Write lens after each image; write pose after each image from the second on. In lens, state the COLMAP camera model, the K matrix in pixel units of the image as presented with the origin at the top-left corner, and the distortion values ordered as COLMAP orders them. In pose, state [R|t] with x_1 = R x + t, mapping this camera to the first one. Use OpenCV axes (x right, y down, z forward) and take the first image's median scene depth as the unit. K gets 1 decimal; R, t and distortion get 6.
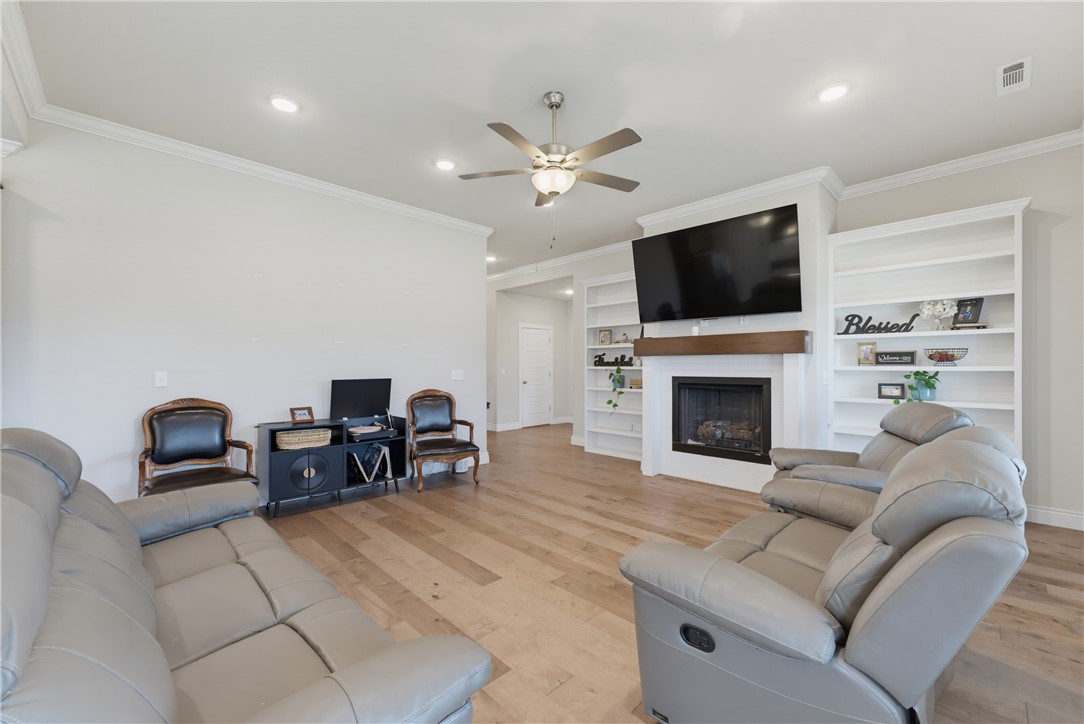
lens RADIAL K [[430.2, 0, 542.0], [0, 430.2, 362.0], [0, 0, 1]] dist [0.000583, 0.000053]
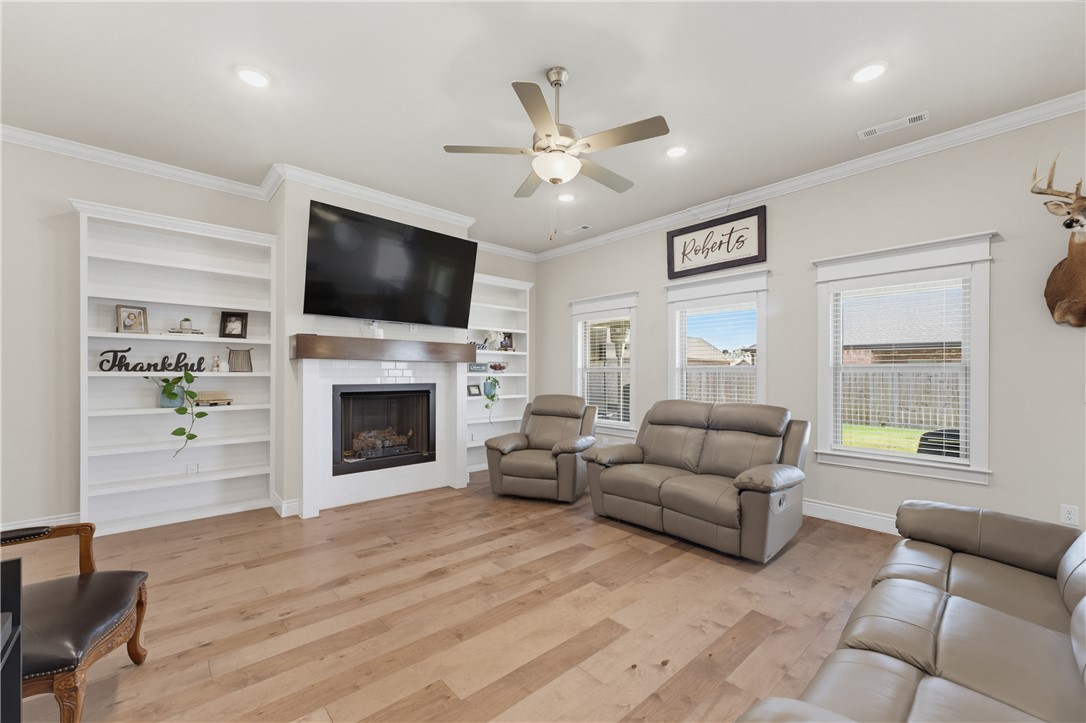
lens RADIAL K [[438.5, 0, 545.4], [0, 438.5, 374.8], [0, 0, 1]] dist [-0.000524, 0.000107]
pose [[0.040146, -0.001853, 0.999192, -0.564830], [-0.013956, 0.999900, 0.002415, 0.007883], [-0.999096, -0.014042, 0.040116, 0.634953]]
